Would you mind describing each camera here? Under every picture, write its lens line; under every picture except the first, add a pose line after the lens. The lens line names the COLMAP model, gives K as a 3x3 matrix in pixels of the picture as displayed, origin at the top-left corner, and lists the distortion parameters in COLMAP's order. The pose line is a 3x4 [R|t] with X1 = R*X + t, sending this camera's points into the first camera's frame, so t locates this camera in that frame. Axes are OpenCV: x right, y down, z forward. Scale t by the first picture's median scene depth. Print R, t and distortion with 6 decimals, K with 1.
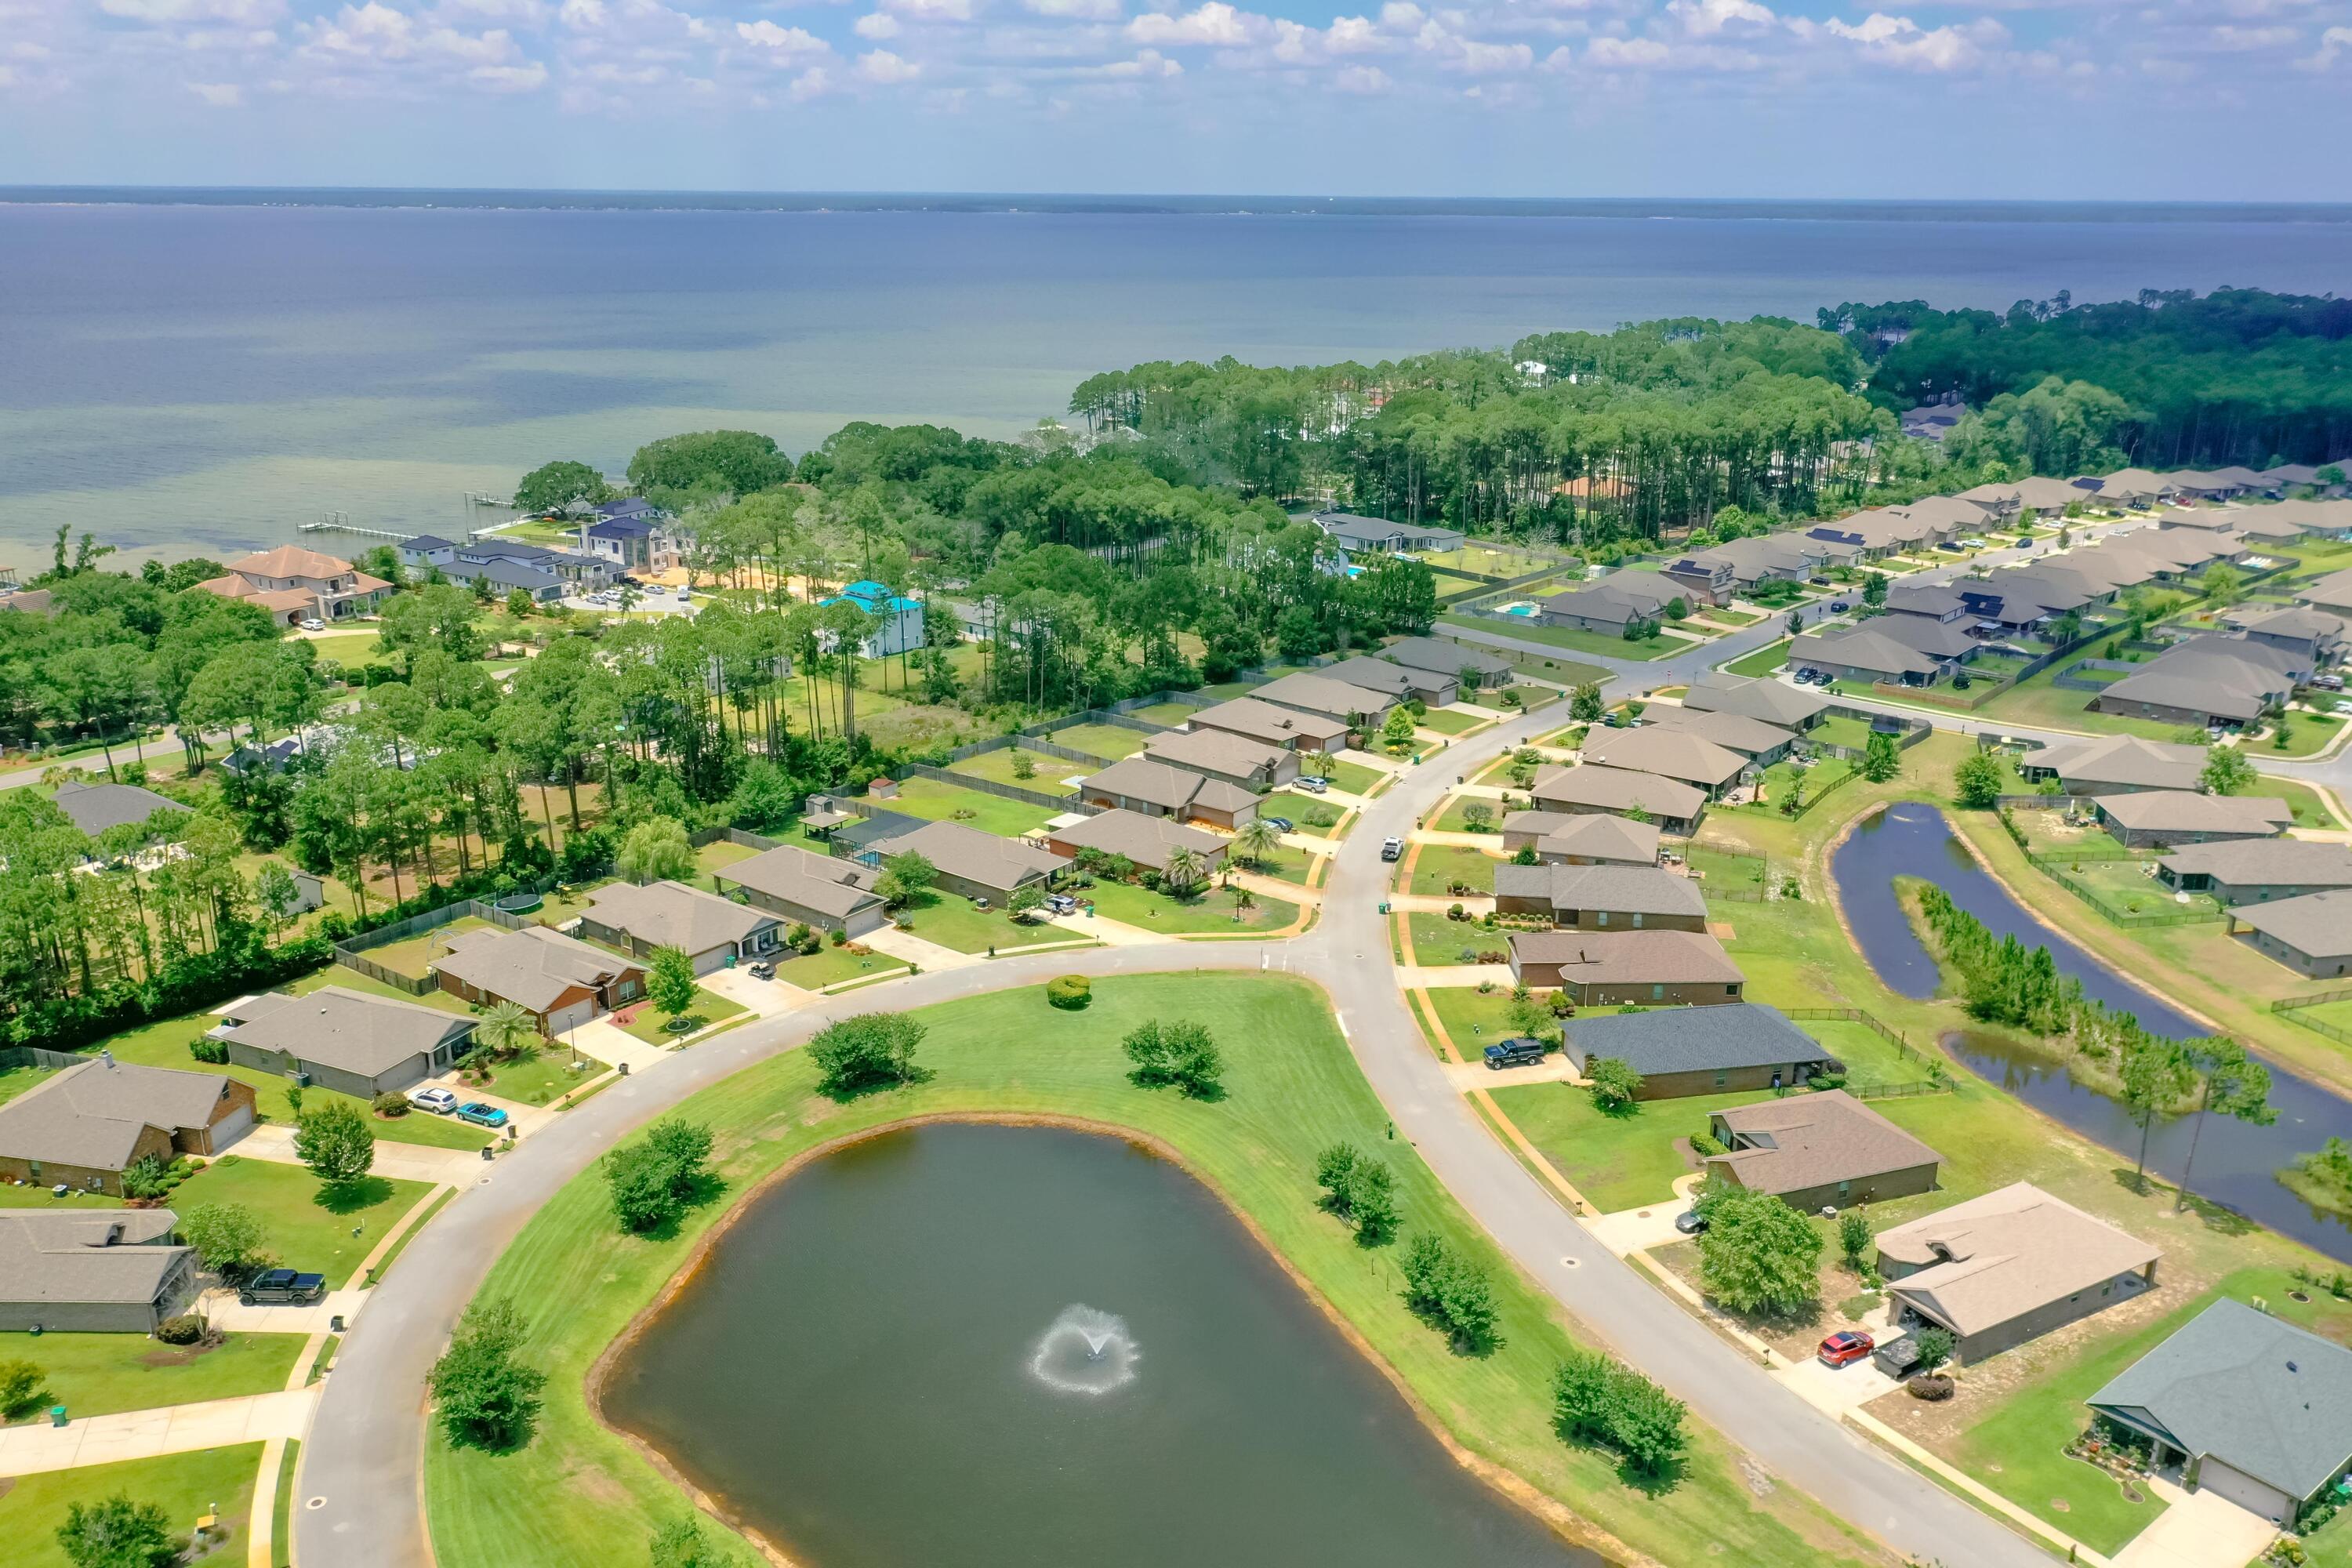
lens RADIAL K [[1839.1, 0, 1170.0], [0, 1839.1, 787.3], [0, 0, 1]] dist [-0.003573, 0.004787]
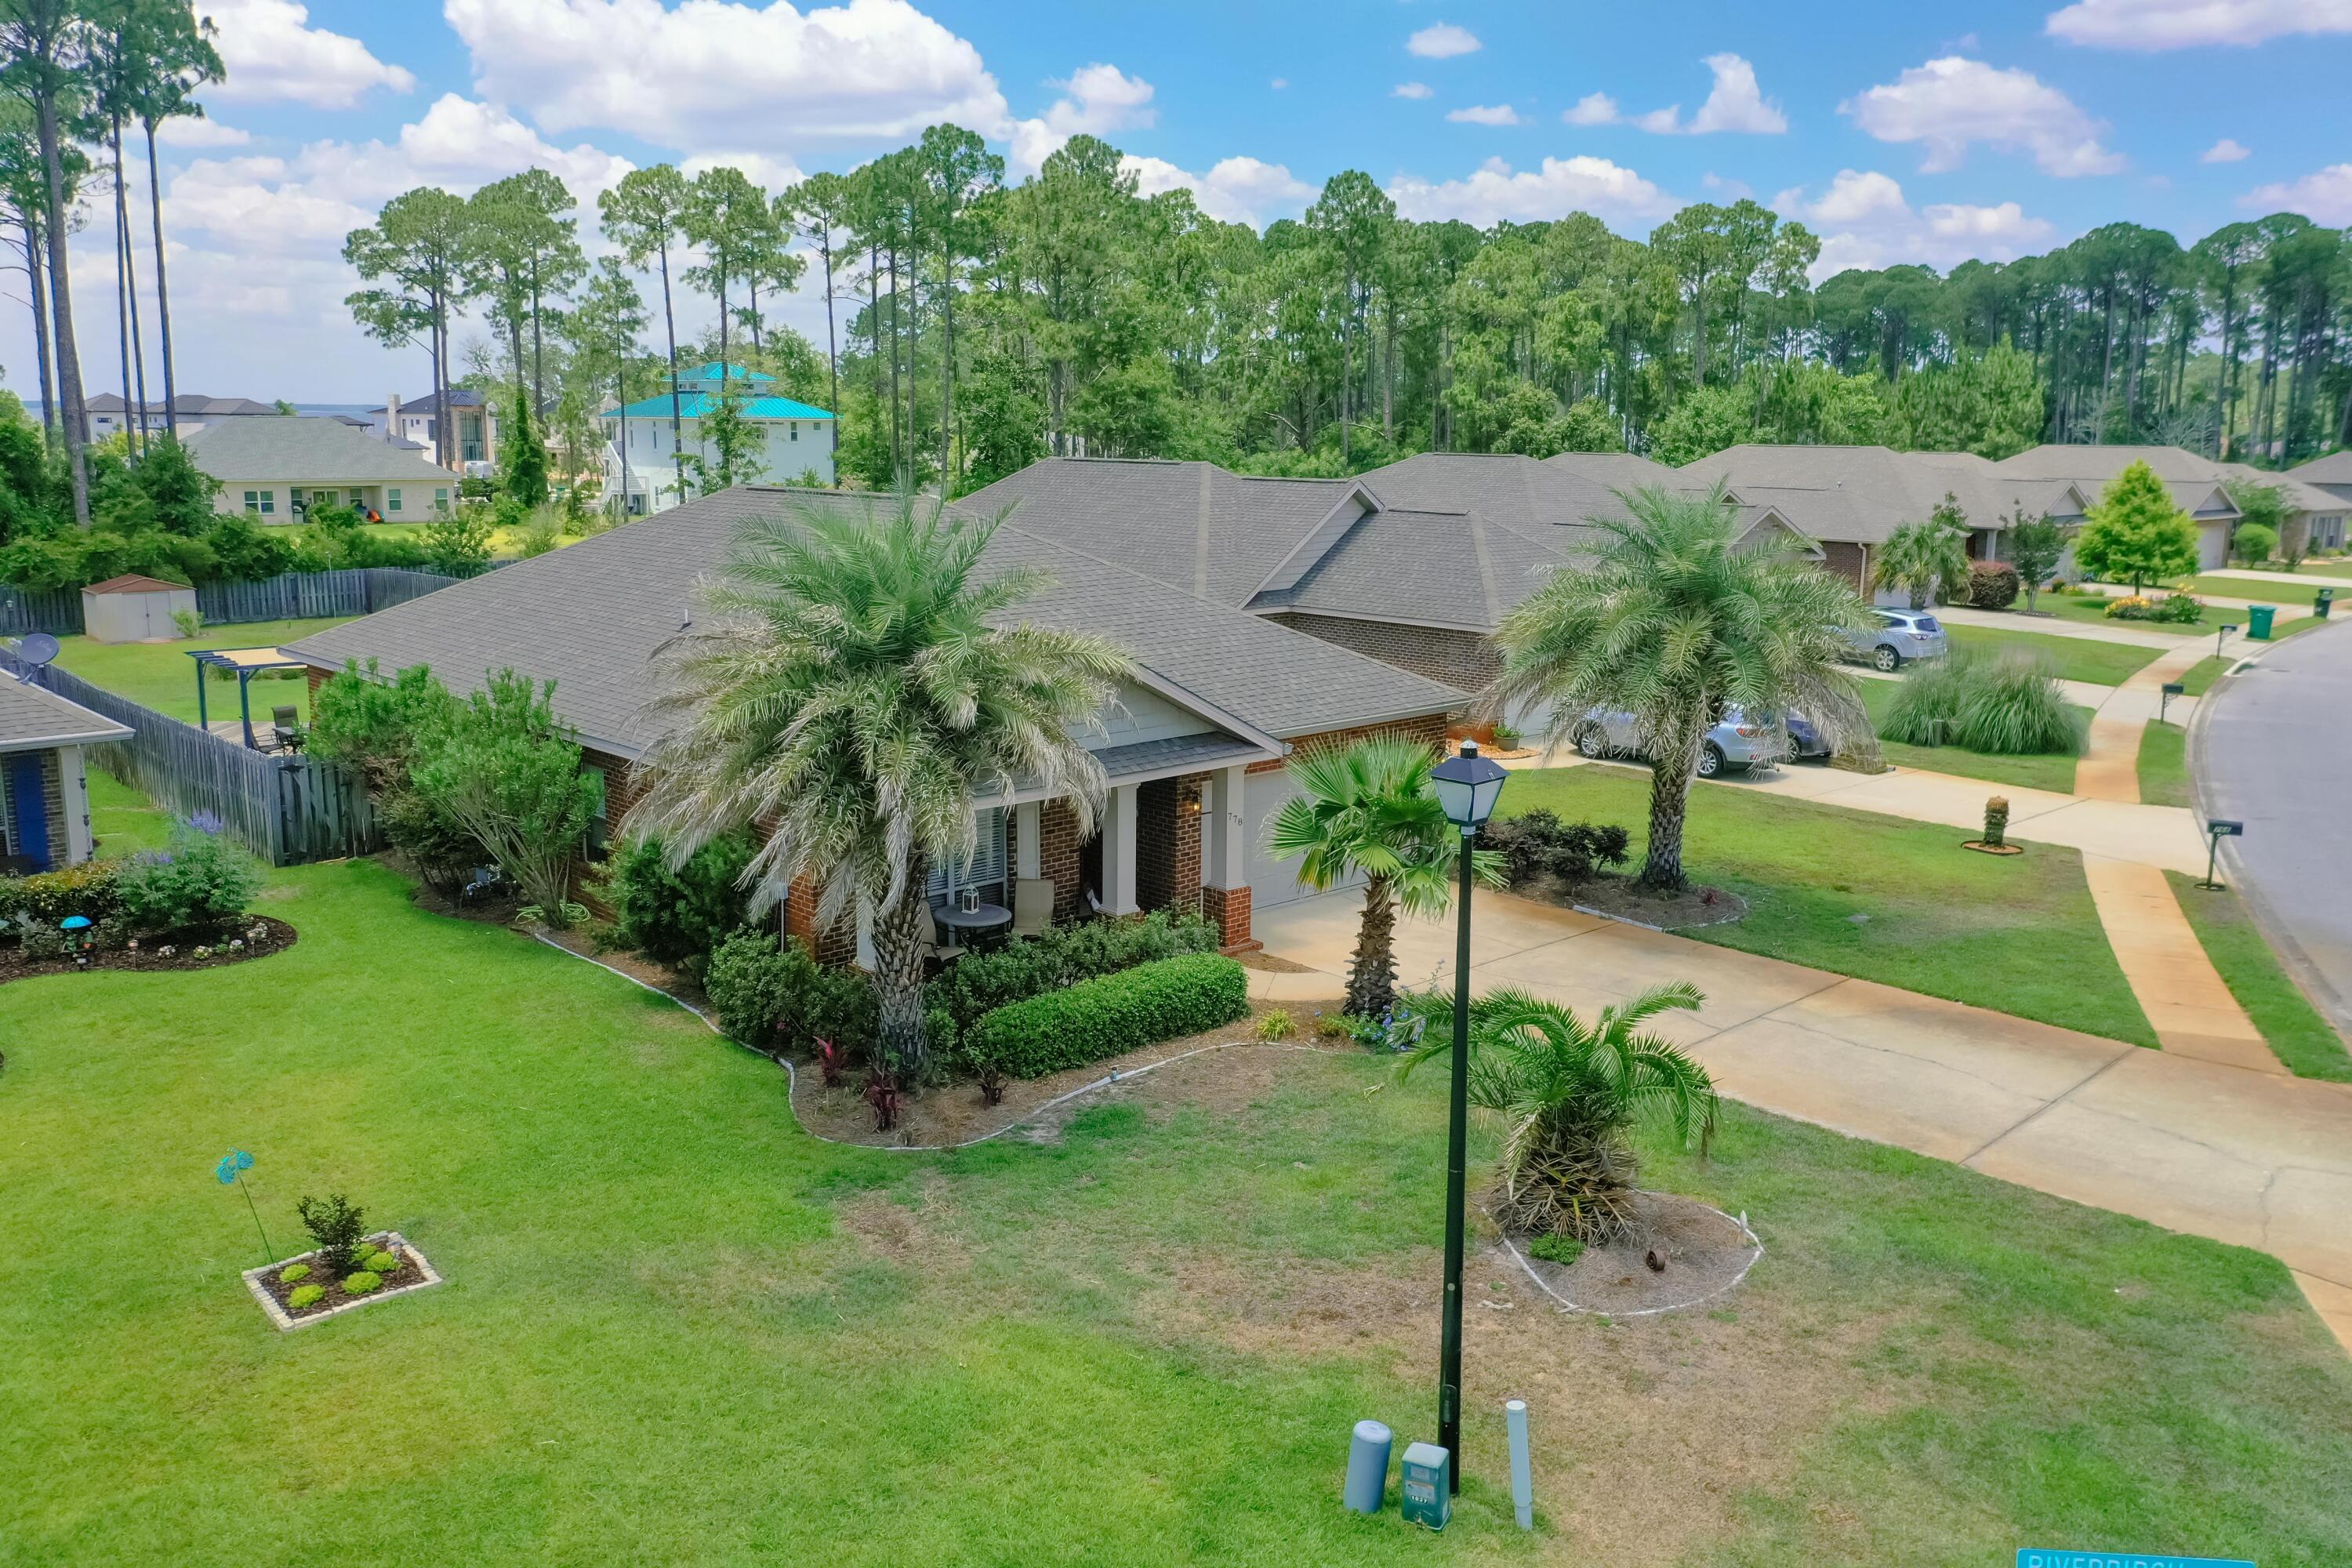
lens RADIAL K [[1839.1, 0, 1174.3], [0, 1839.1, 832.1], [0, 0, 1]] dist [-0.003573, 0.004787]
pose [[0.984975, 0.037395, -0.168597, 0.031254], [-0.052551, 0.994878, -0.086349, 0.046033], [0.164504, 0.093911, 0.981896, 0.767712]]
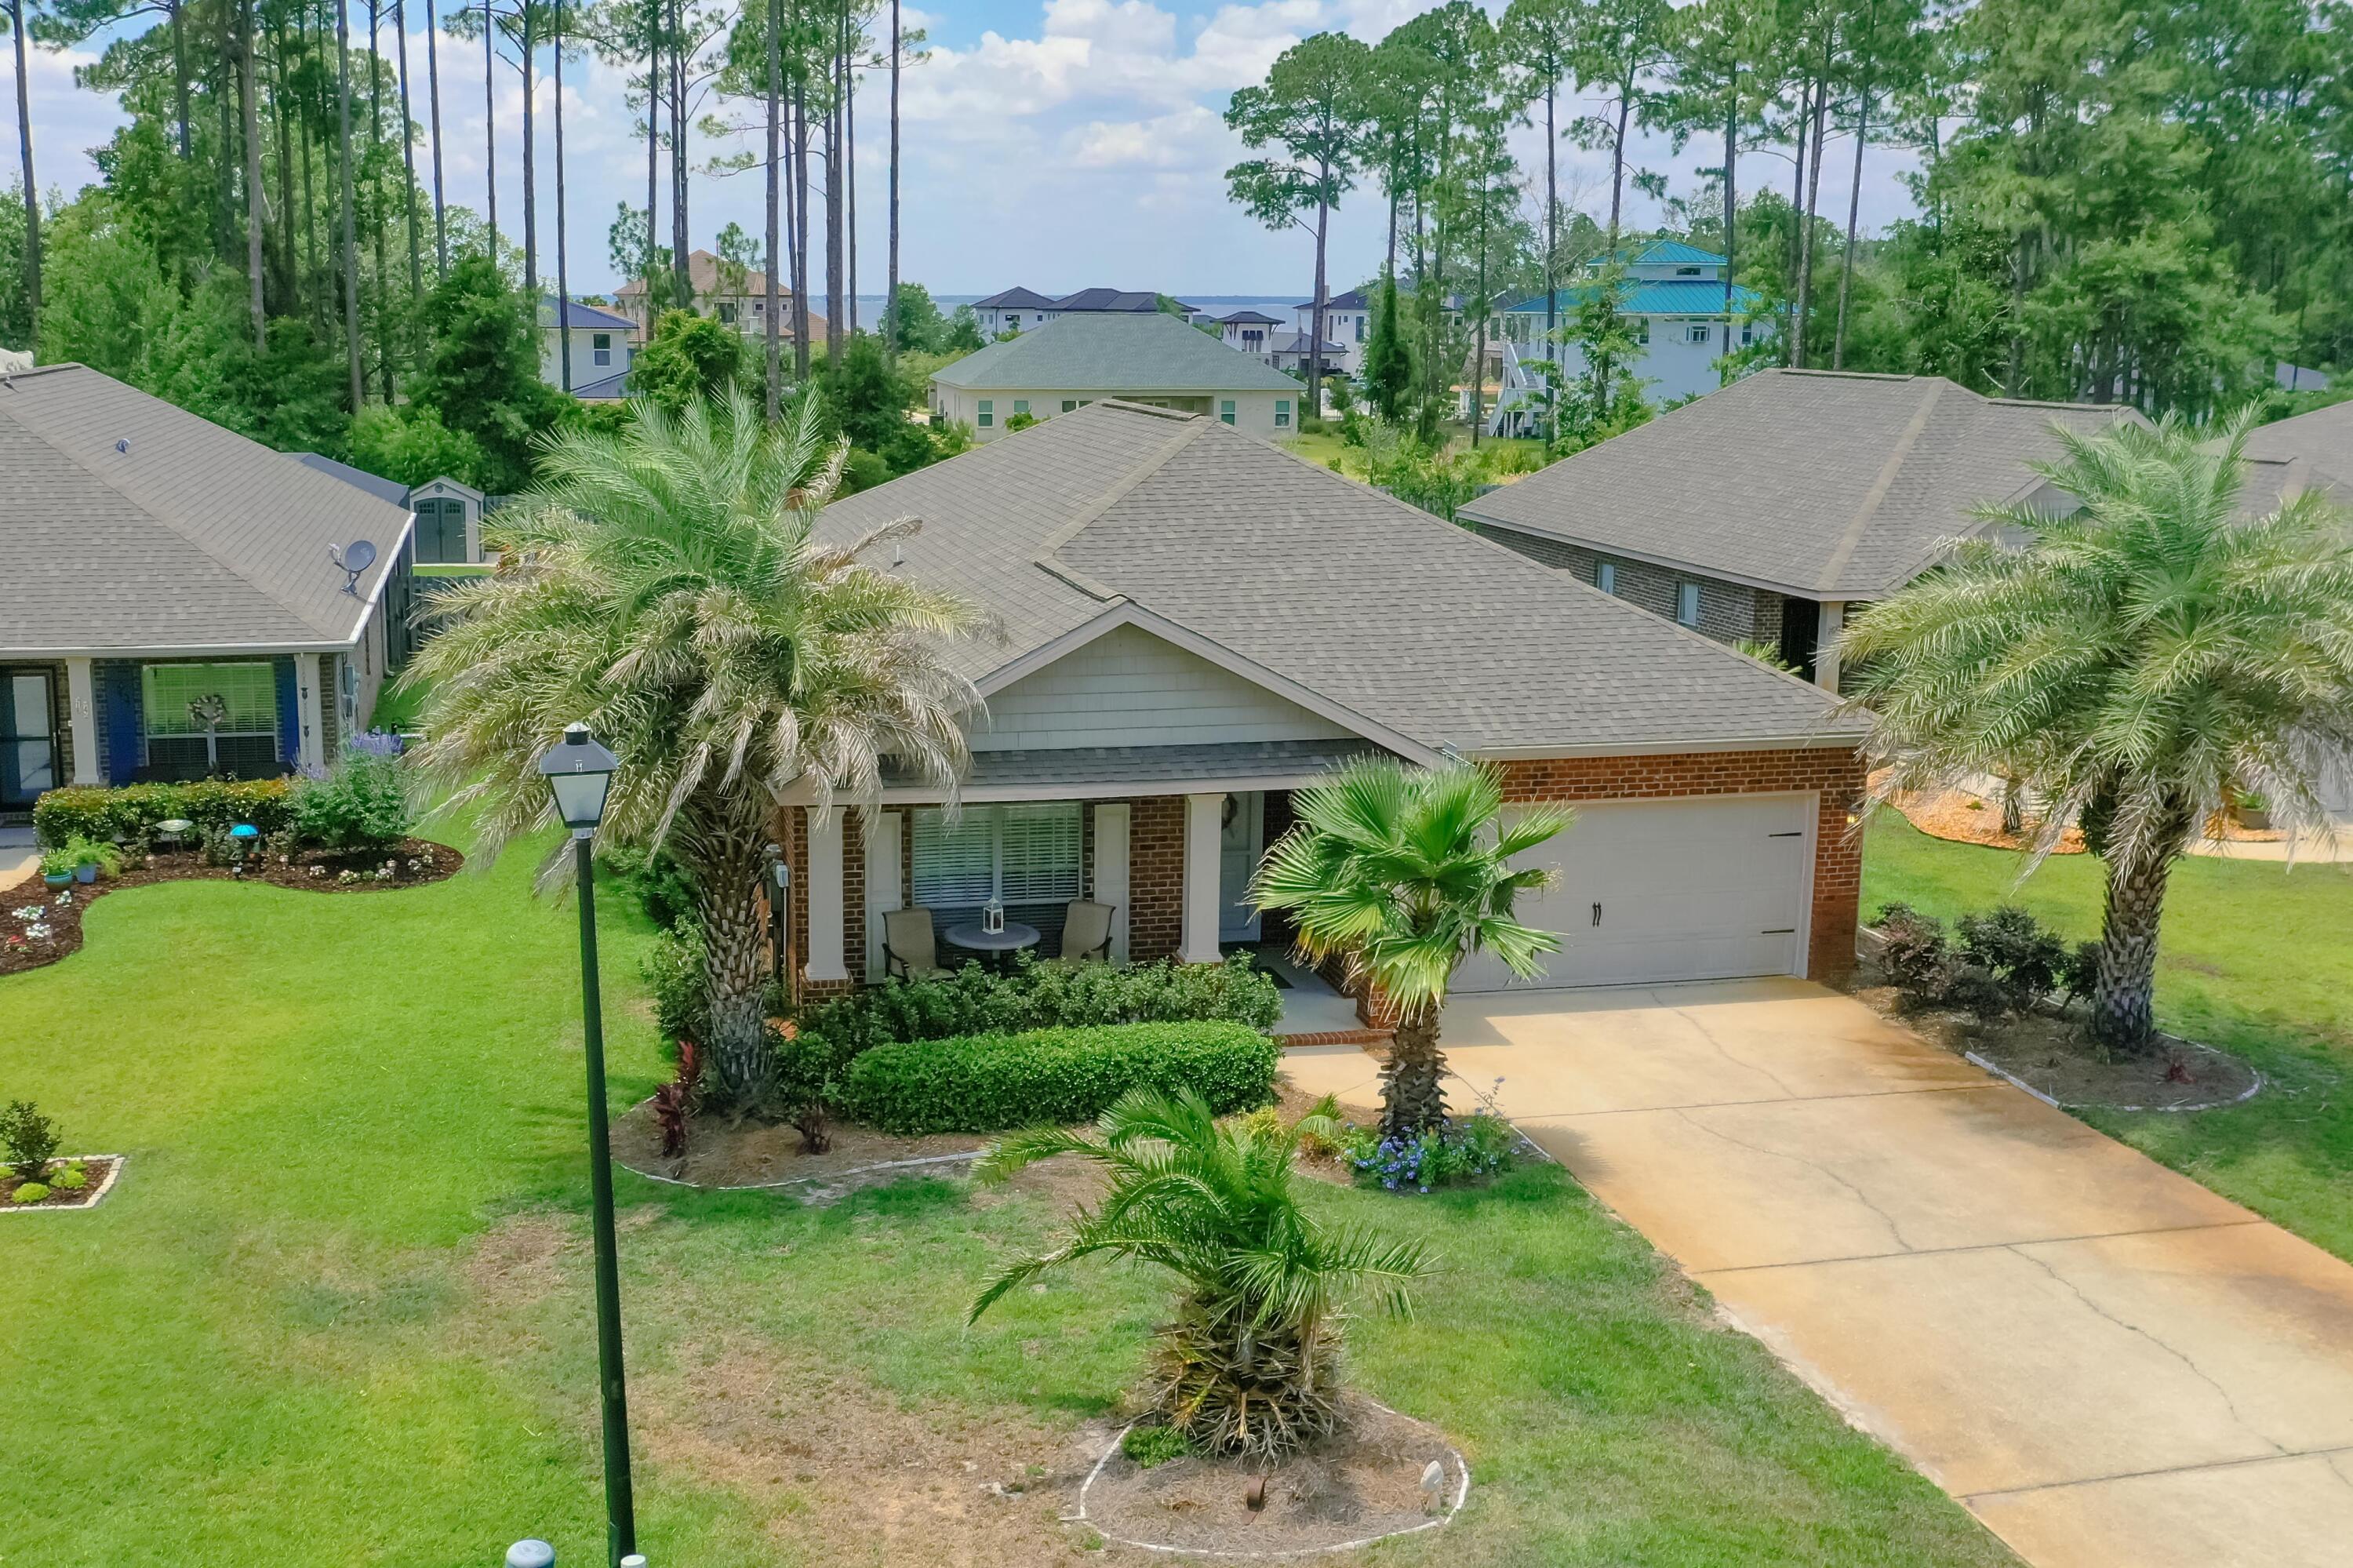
lens RADIAL K [[2444.8, 0, 1061.5], [0, 2444.8, 864.7], [0, 0, 1]] dist [0.000522, 0.000000]
pose [[0.757742, 0.140821, -0.637179, 0.071318], [-0.197955, 0.980030, -0.018819, 0.041140], [0.621804, 0.140393, 0.770486, 0.782568]]
